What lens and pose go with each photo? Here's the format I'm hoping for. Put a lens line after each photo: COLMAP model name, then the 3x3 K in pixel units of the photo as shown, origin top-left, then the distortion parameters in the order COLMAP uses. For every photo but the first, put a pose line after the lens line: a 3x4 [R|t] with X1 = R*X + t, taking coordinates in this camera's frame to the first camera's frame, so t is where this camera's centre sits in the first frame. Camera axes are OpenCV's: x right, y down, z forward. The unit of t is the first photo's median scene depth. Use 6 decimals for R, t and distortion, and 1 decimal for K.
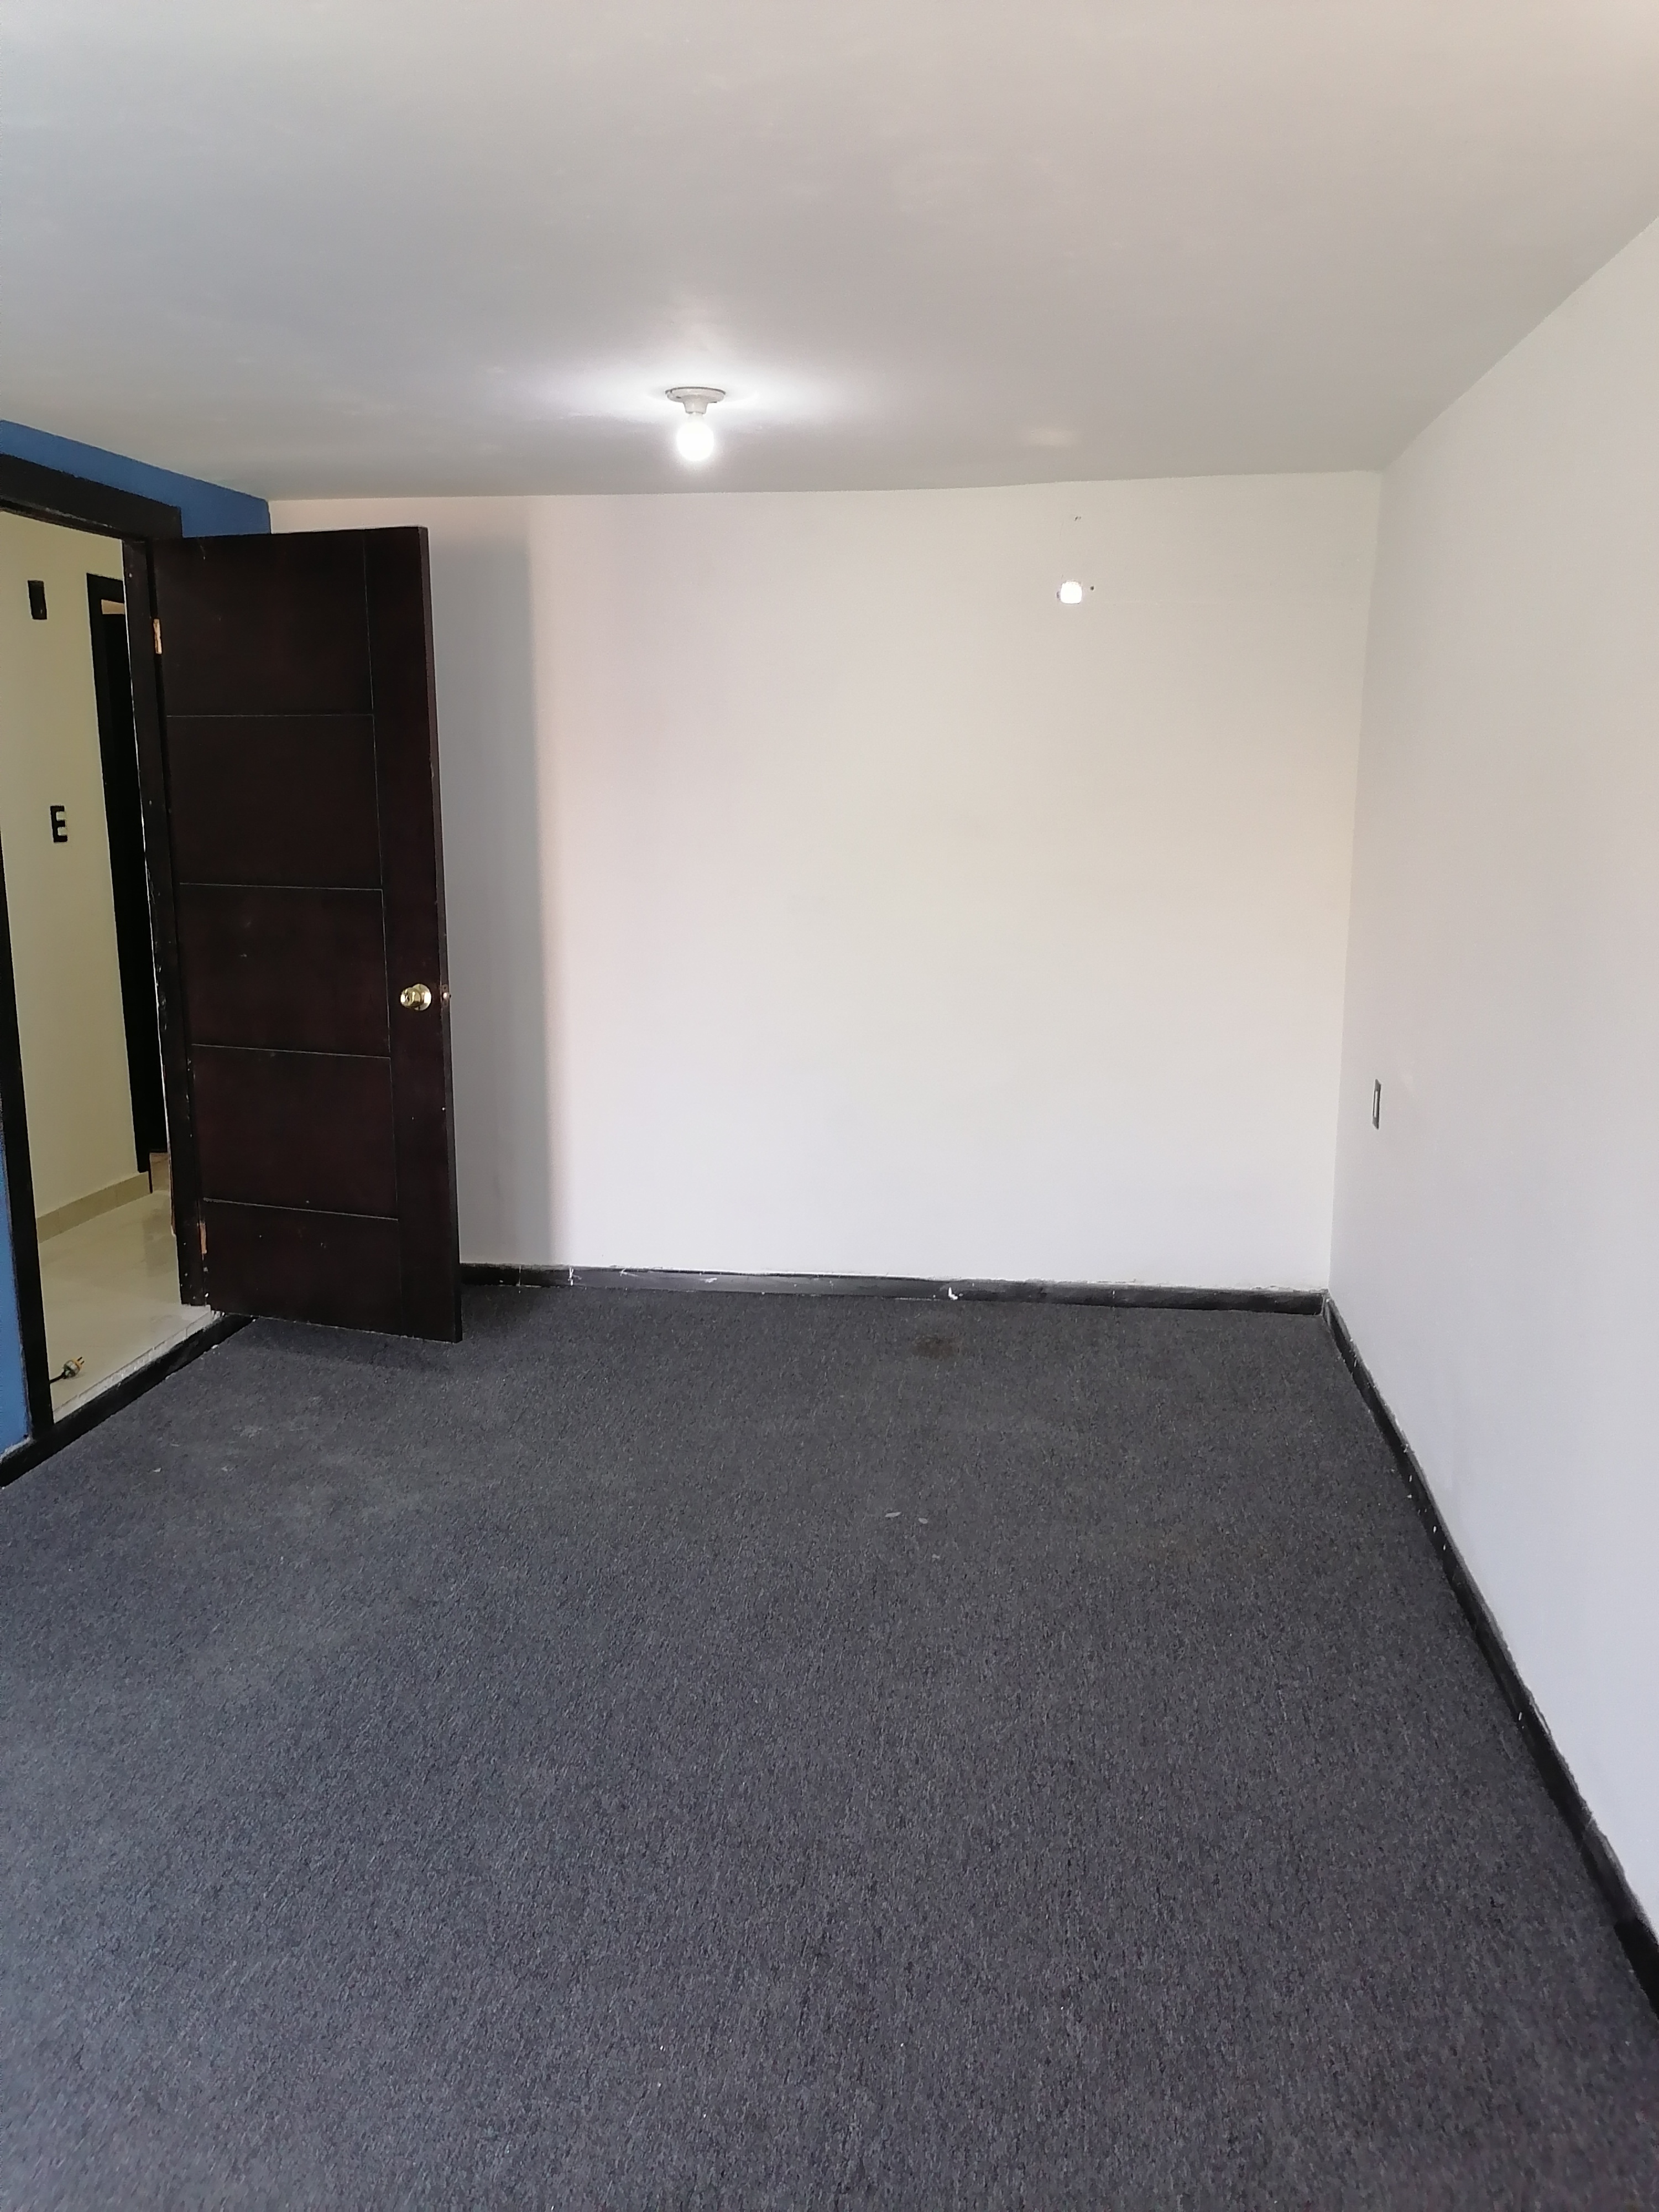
lens RADIAL K [[1653.4, 0, 838.0], [0, 1653.4, 1117.5], [0, 0, 1]] dist [0.079836, -0.100712]
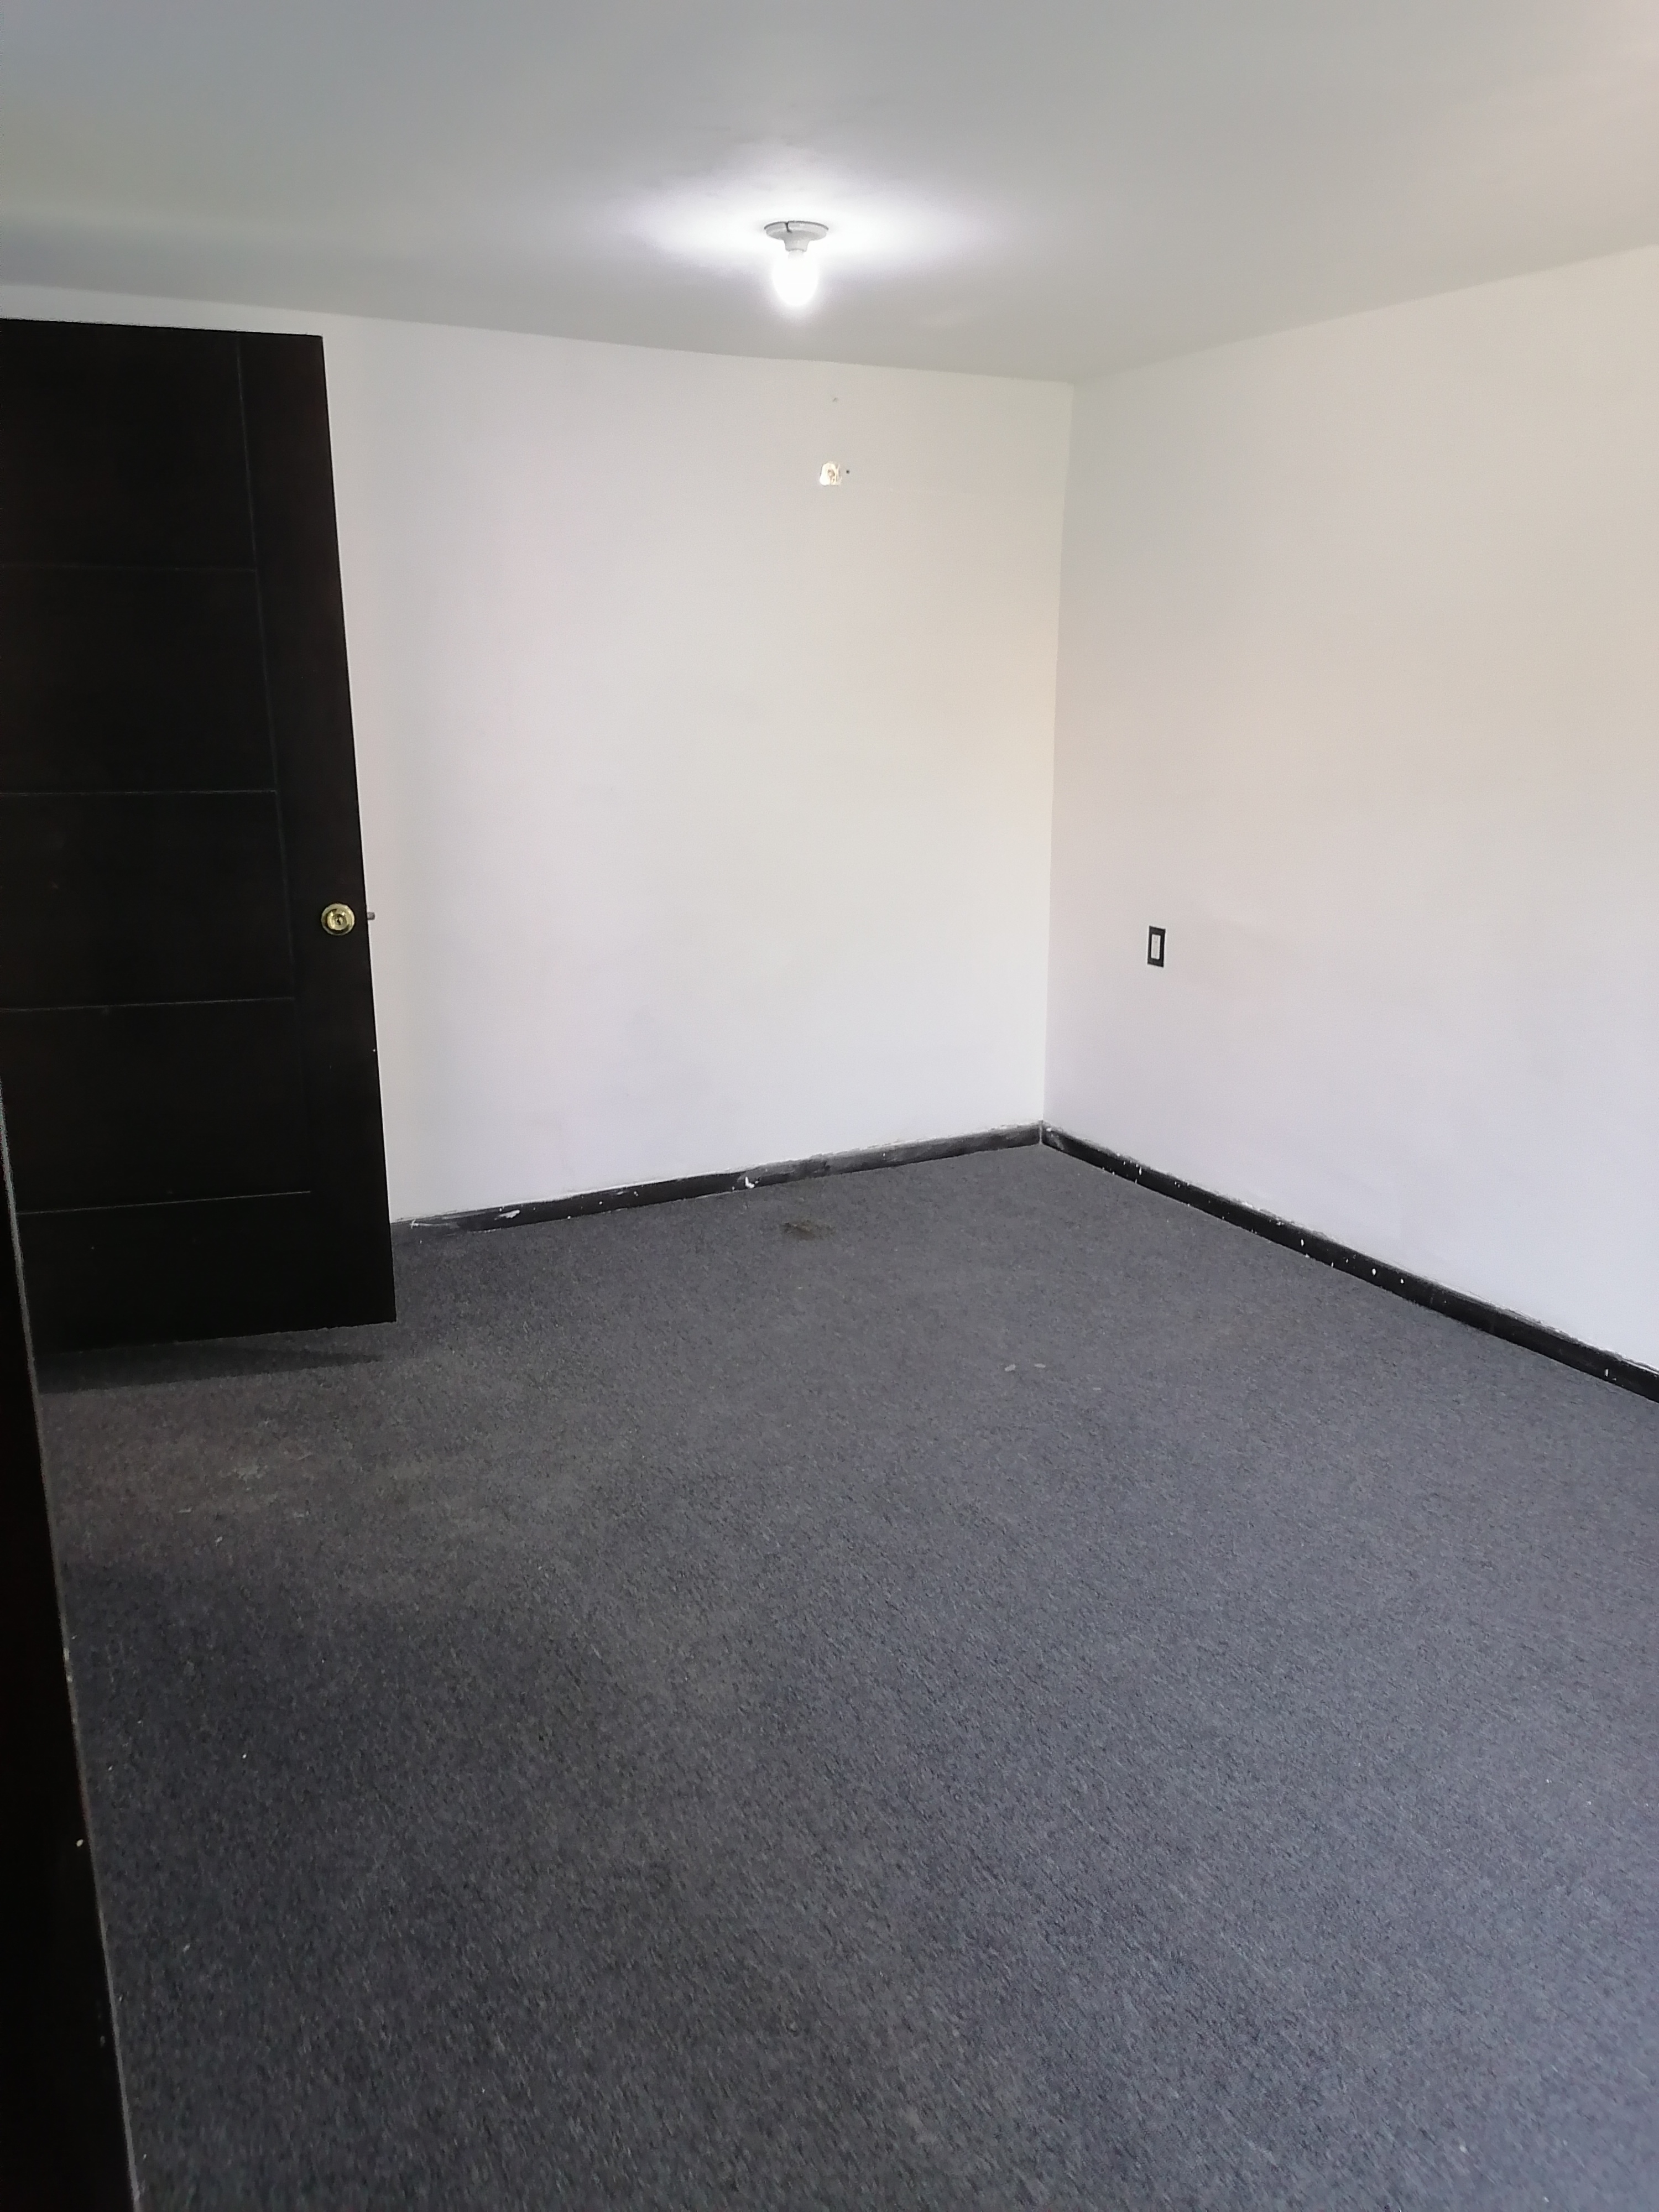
lens RADIAL K [[1653.4, 0, 838.0], [0, 1653.4, 1117.5], [0, 0, 1]] dist [0.079836, -0.100712]
pose [[0.815925, -0.147622, 0.558994, -0.518738], [0.114919, 0.988971, 0.093433, -0.023426], [-0.566622, -0.011995, 0.823891, 0.167329]]
